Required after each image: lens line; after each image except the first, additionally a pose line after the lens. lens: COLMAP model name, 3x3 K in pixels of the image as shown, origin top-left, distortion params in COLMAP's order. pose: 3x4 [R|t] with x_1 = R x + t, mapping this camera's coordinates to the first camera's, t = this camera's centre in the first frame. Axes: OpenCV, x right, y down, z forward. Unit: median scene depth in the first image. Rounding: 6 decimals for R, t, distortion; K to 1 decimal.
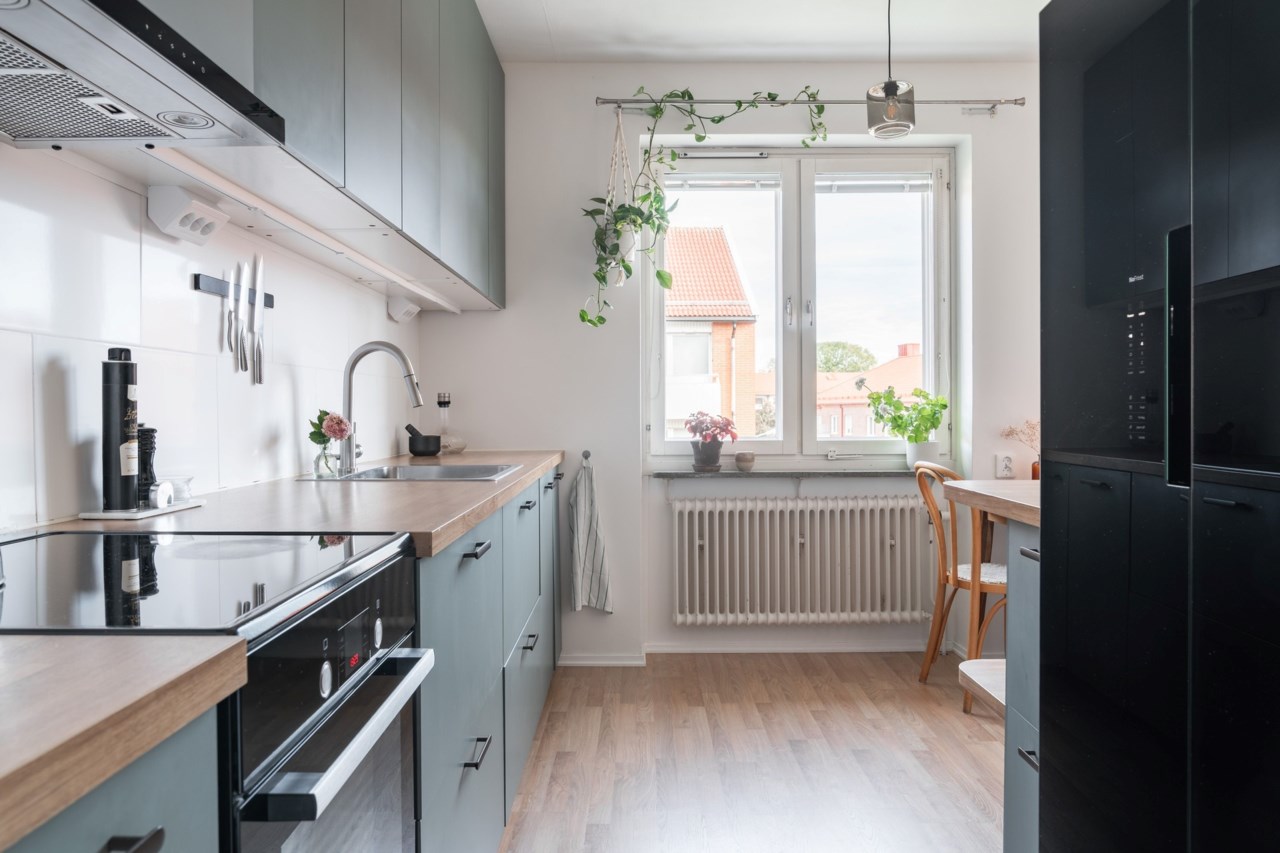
lens RADIAL K [[874.2, 0, 639.8], [0, 874.2, 414.1], [0, 0, 1]] dist [-0.020410, 0.003647]
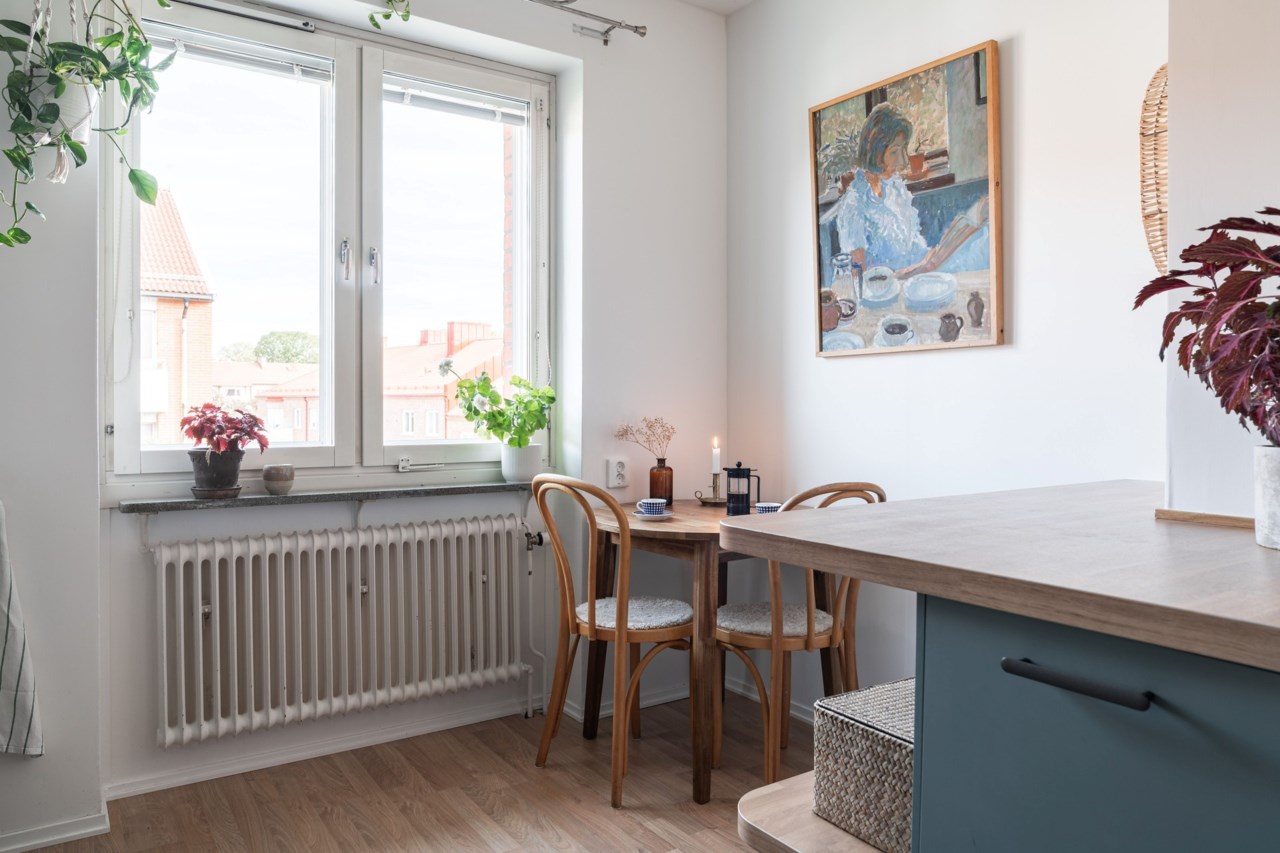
lens RADIAL K [[874.2, 0, 639.8], [0, 874.2, 414.1], [0, 0, 1]] dist [-0.020410, 0.003647]
pose [[0.827129, 0.000777, 0.562011, -0.025442], [-0.005027, 0.999969, 0.006016, -0.000880], [-0.561989, -0.007802, 0.827108, 0.303628]]
